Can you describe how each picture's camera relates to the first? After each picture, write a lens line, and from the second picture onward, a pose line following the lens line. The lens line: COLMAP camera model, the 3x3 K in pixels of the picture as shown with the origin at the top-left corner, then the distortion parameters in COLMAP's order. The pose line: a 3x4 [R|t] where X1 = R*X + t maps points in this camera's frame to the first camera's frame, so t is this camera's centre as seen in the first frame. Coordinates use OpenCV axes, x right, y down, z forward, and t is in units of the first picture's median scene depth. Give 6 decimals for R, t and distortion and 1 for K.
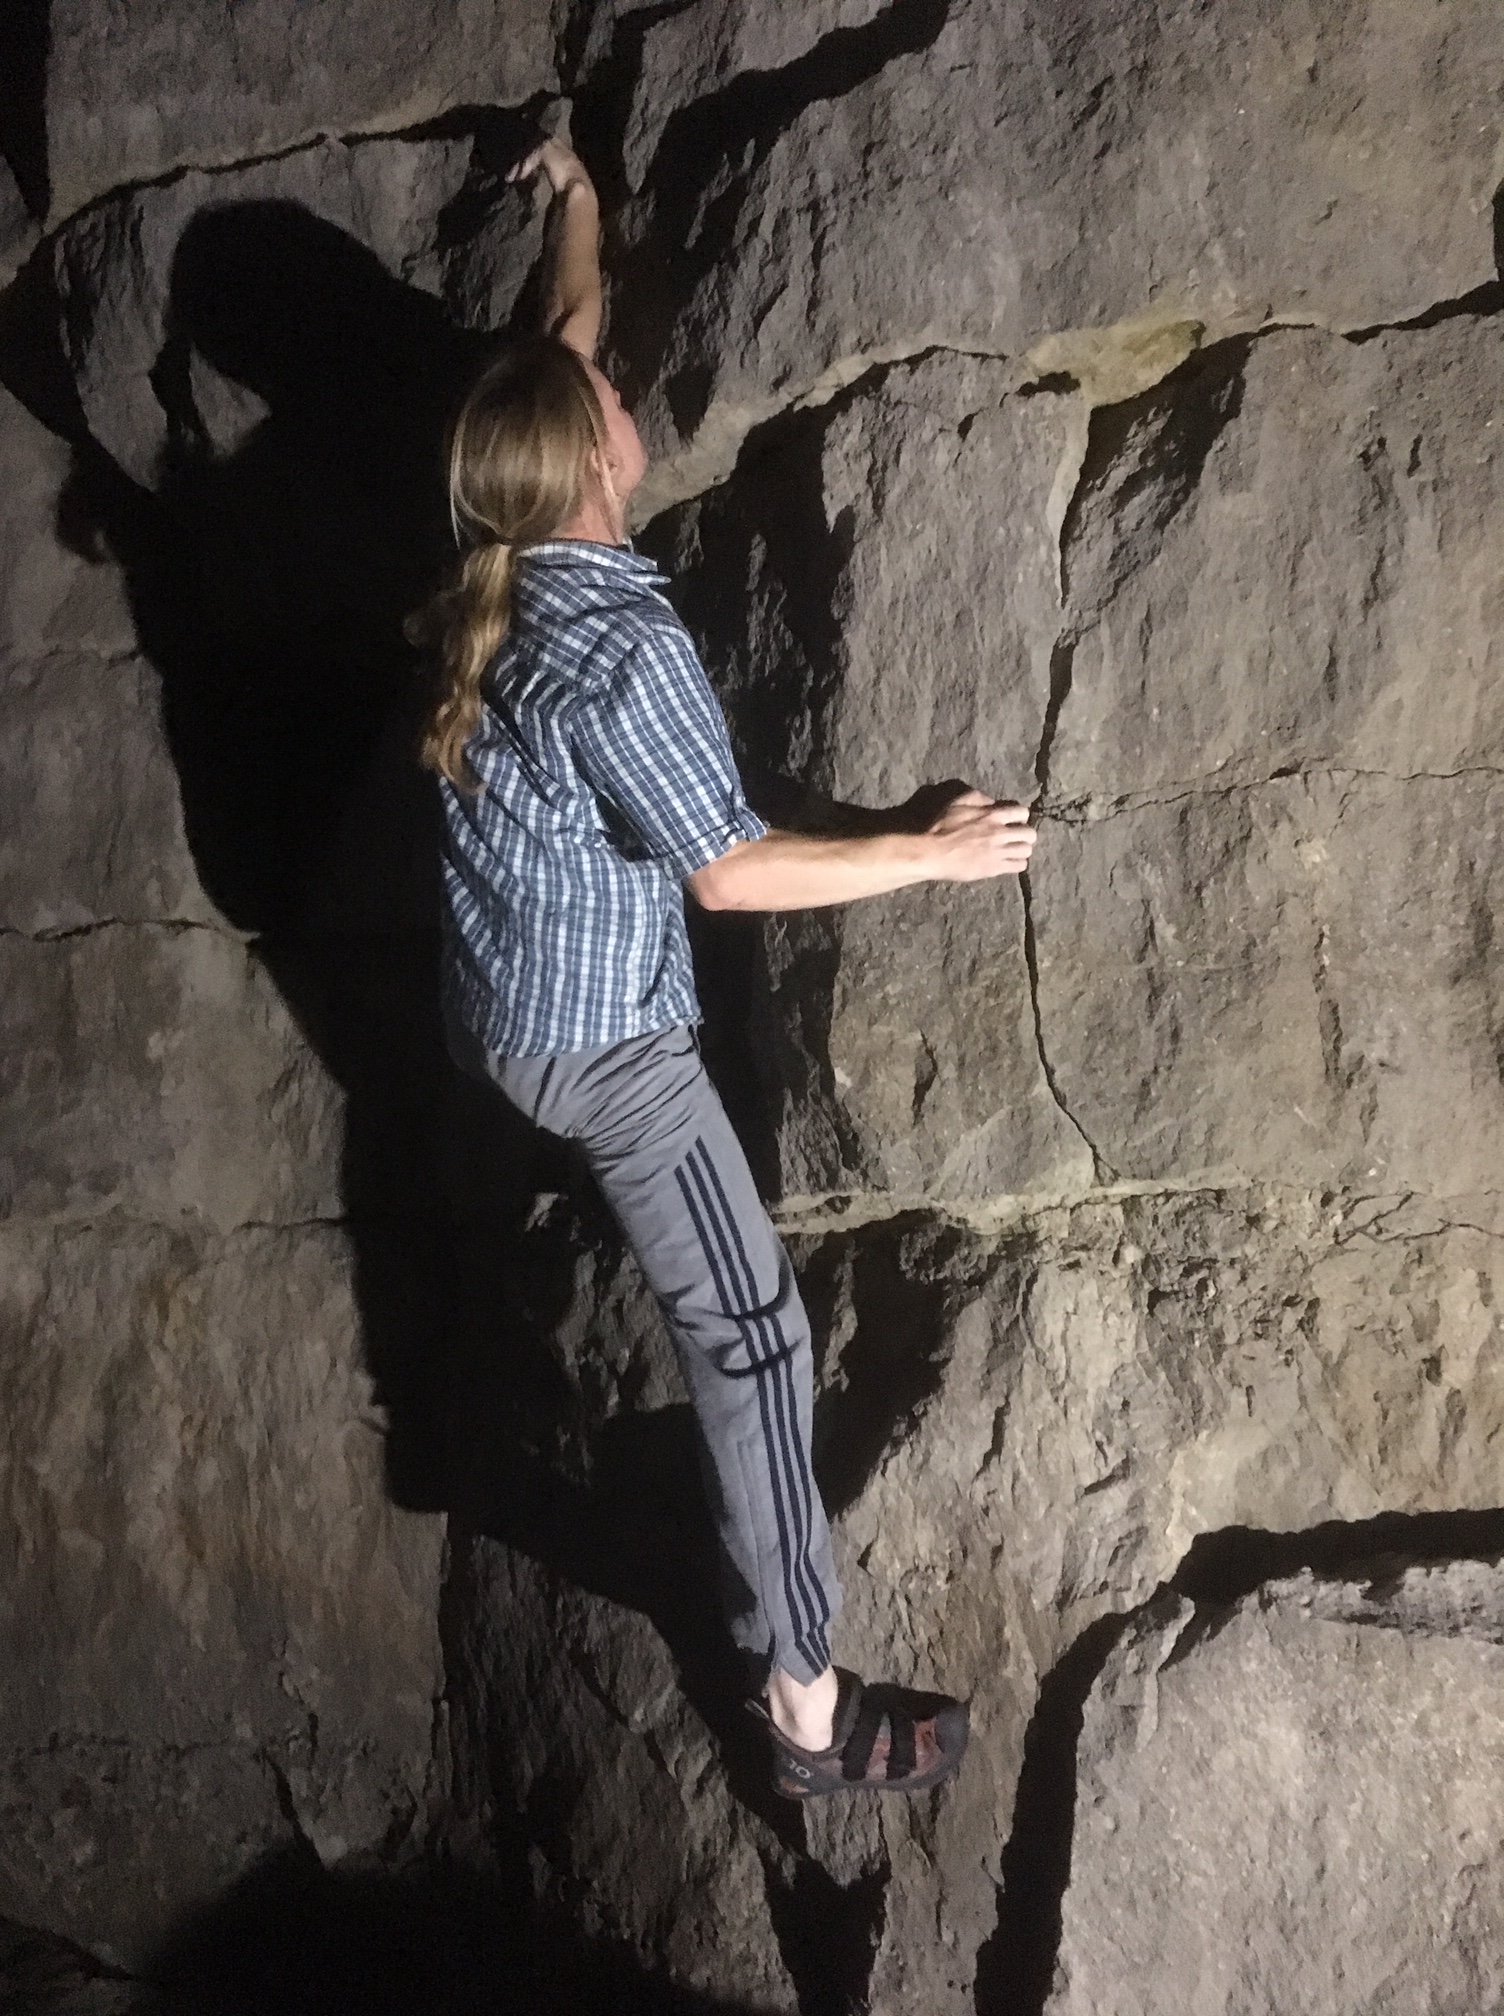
lens RADIAL K [[1743.0, 0, 750.1], [0, 1743.0, 1049.2], [0, 0, 1]] dist [0.136239, -0.185190]
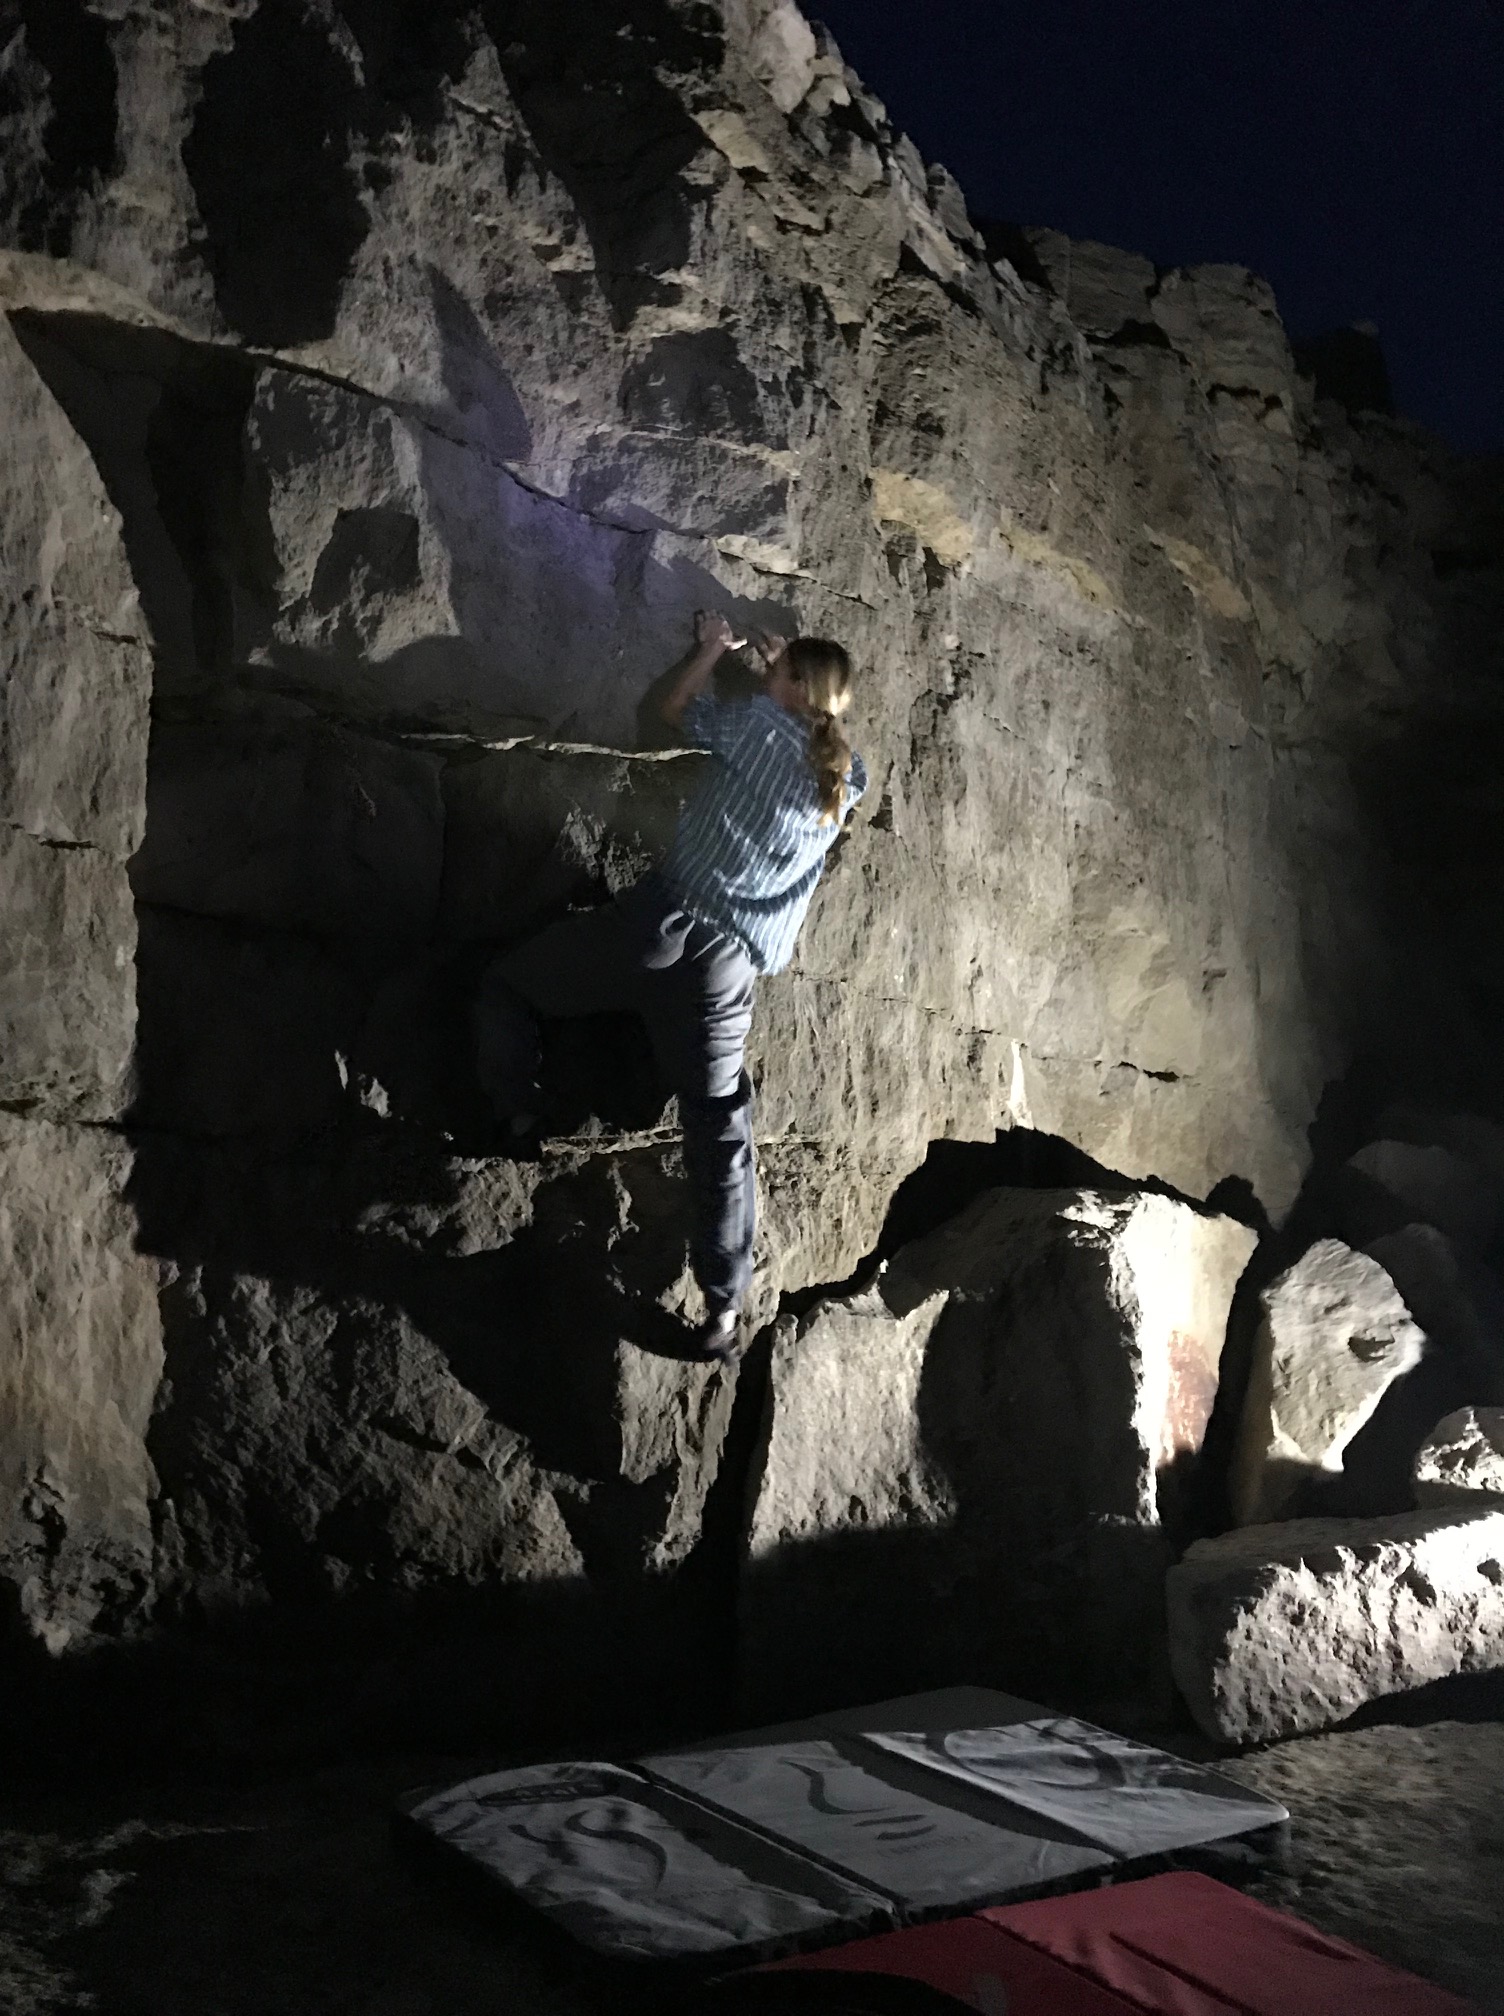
lens RADIAL K [[1619.3, 0, 752.0], [0, 1619.3, 1008.0], [0, 0, 1]] dist [0.030597, -0.001944]
pose [[0.385500, 0.212440, 0.897919, -1.706103], [-0.068666, 0.977042, -0.201679, 0.336140], [-0.920149, 0.016091, 0.391237, 0.202678]]
